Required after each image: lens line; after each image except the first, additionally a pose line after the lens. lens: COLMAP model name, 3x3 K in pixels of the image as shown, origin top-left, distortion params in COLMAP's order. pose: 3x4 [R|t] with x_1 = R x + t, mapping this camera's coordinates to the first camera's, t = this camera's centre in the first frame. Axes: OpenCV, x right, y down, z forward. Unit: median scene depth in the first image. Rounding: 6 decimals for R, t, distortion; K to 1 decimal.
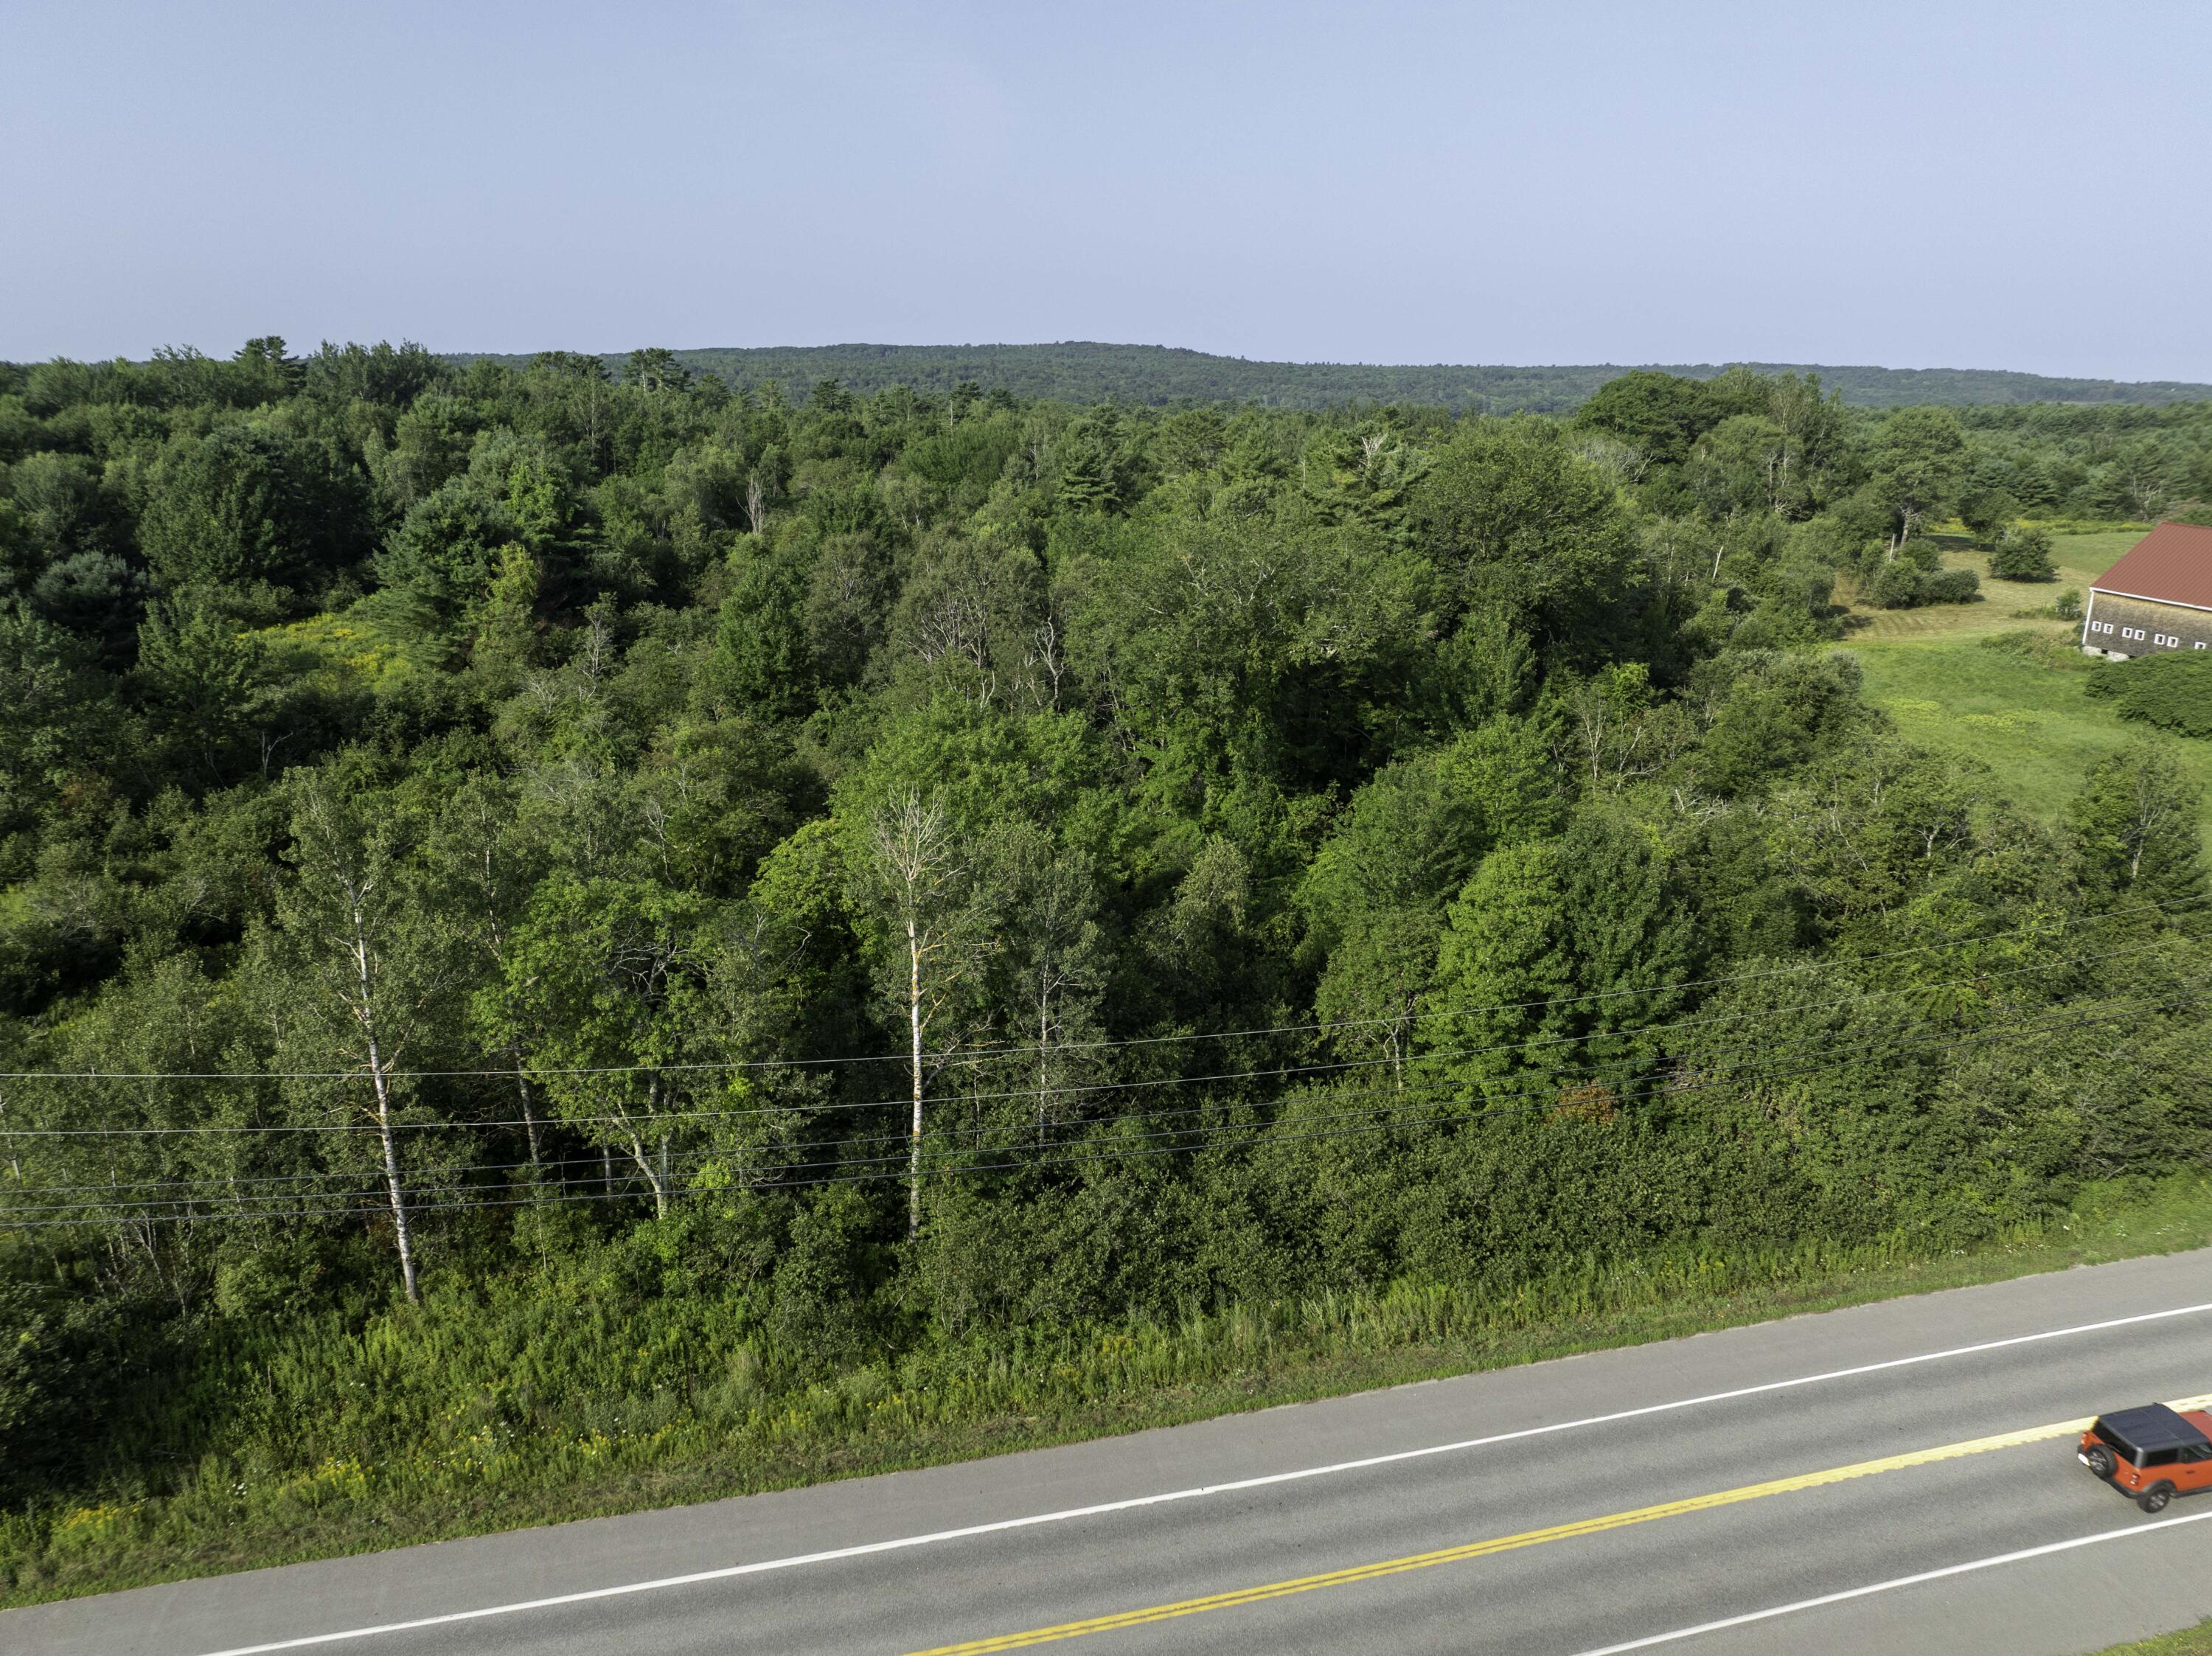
lens RADIAL K [[1570.9, 0, 1106.0], [0, 1570.9, 828.0], [0, 0, 1]] dist [-0.037115, 0.004566]
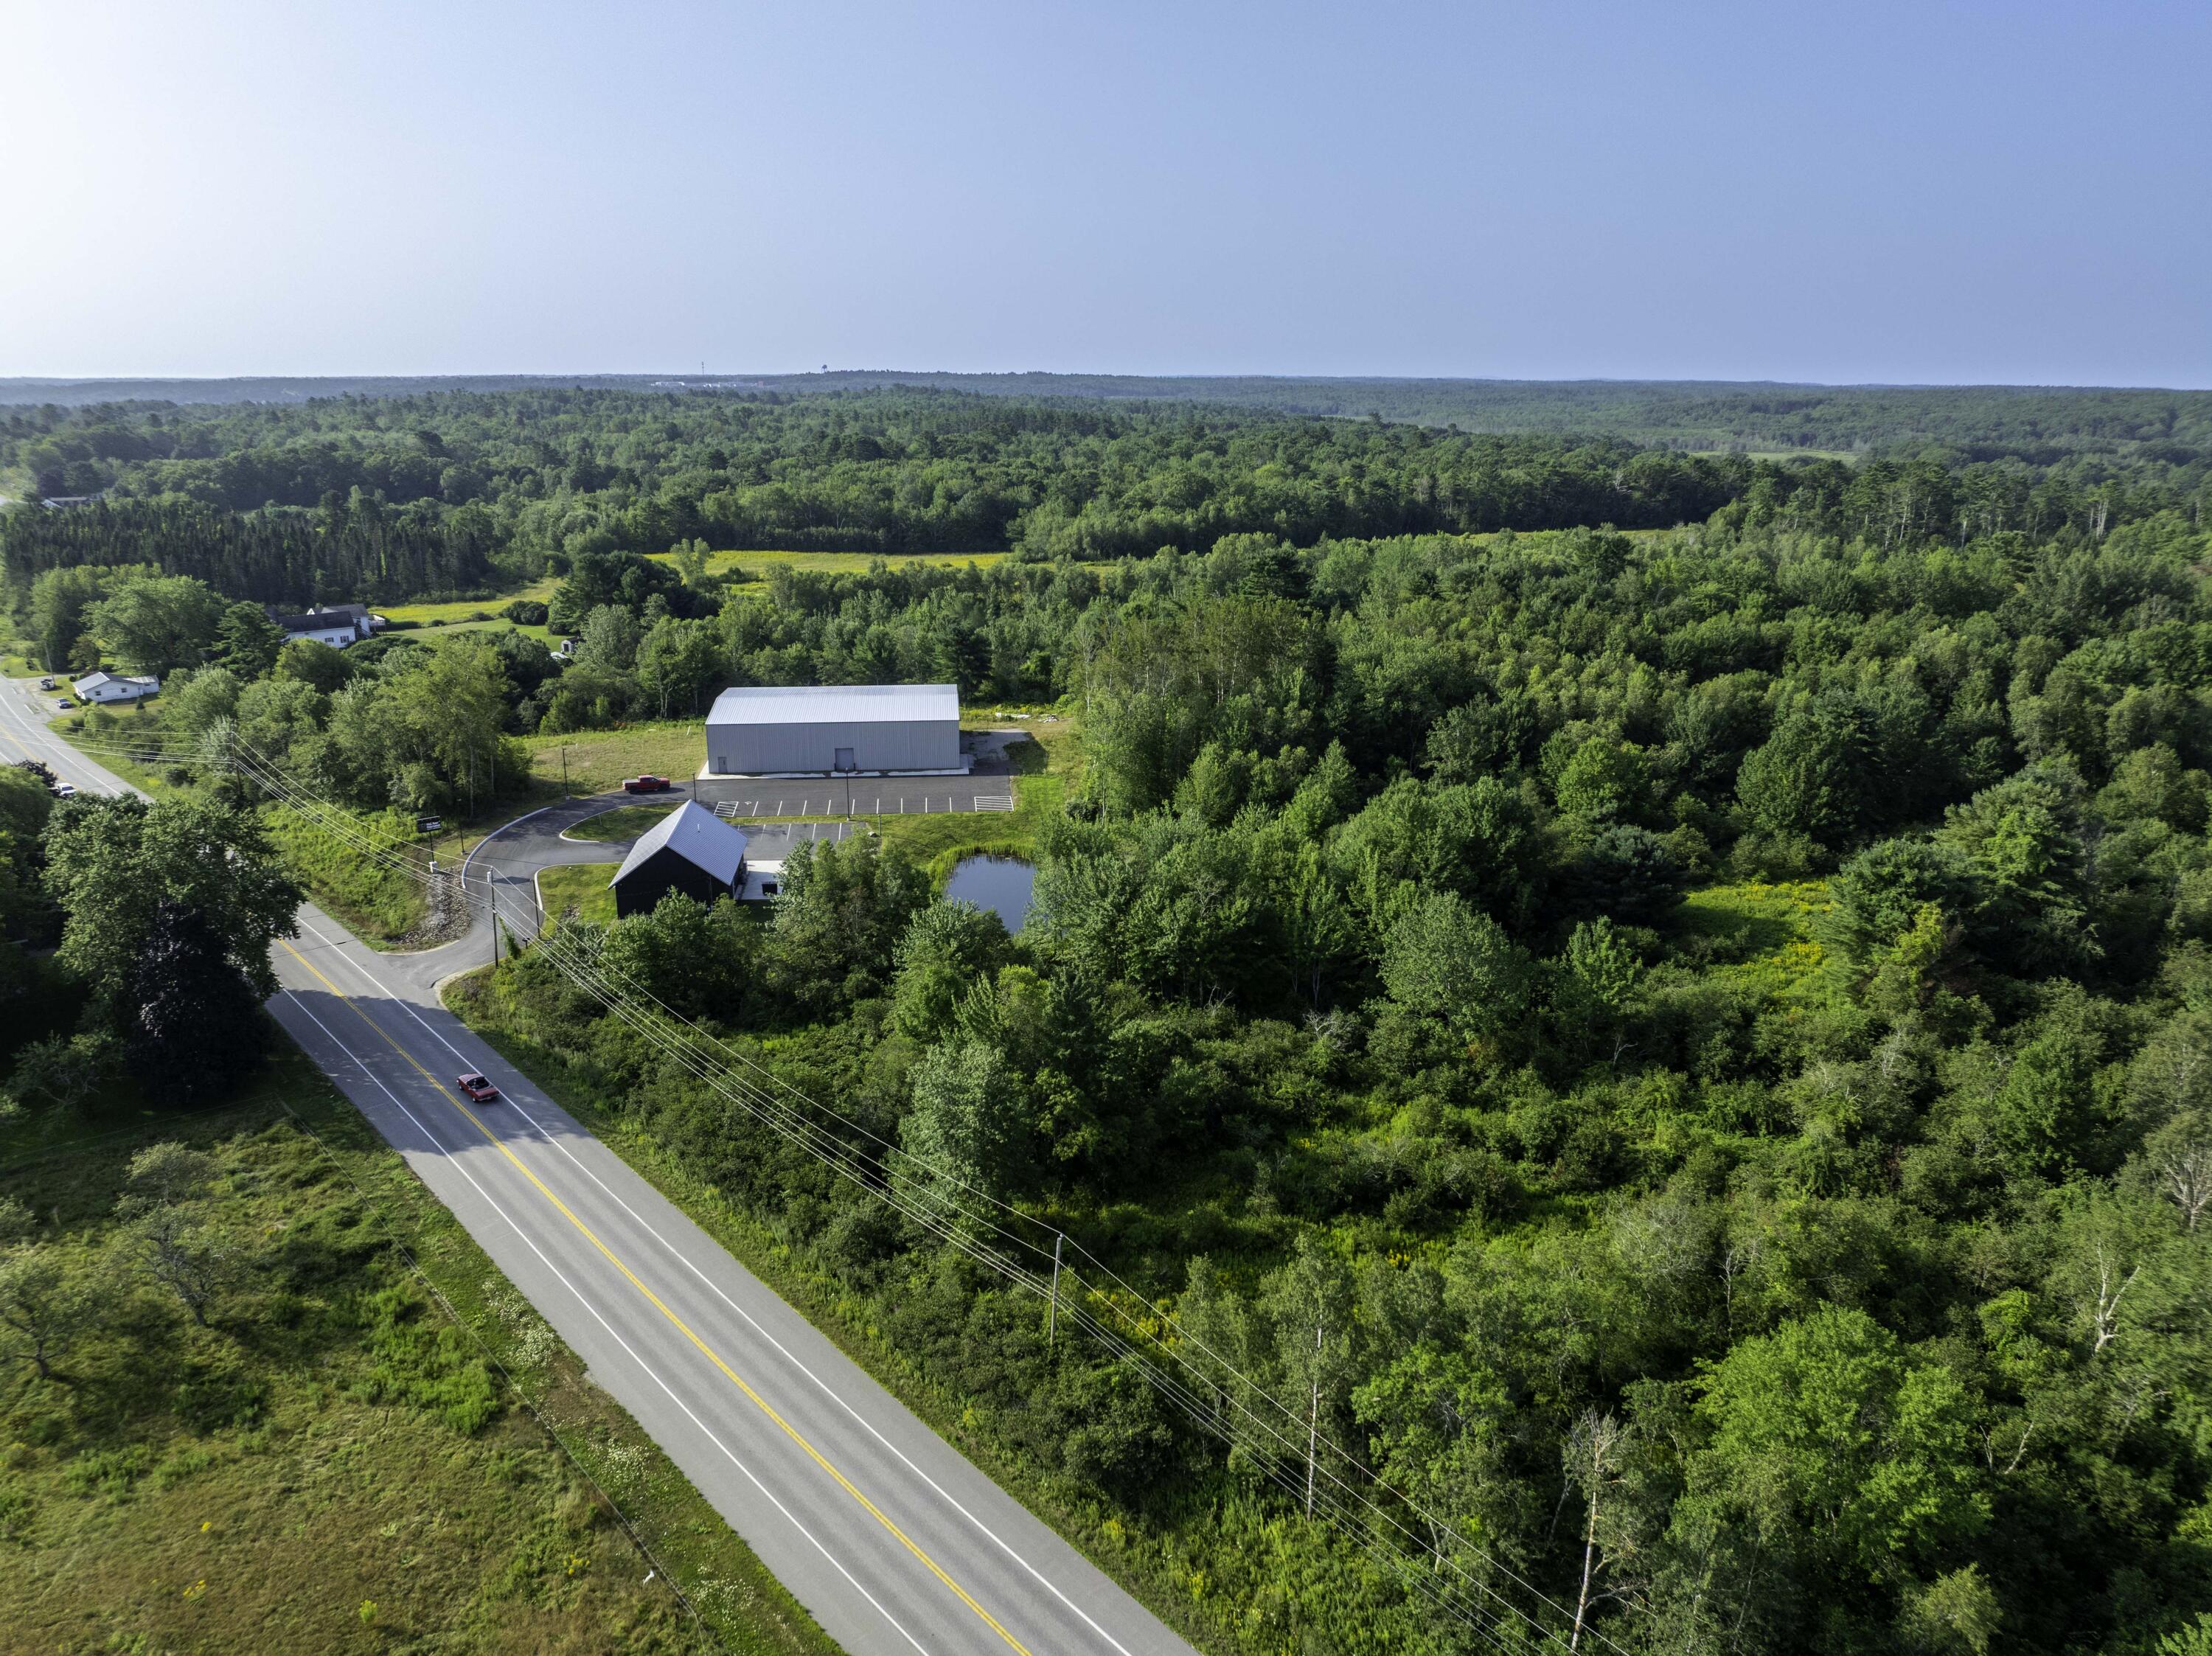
lens RADIAL K [[1570.9, 0, 1106.0], [0, 1570.9, 828.0], [0, 0, 1]] dist [-0.037115, 0.004566]
pose [[0.455079, 0.245007, -0.856081, 0.292356], [-0.252778, 0.957396, 0.139631, -0.239799], [0.853819, 0.152855, 0.497623, -0.073384]]
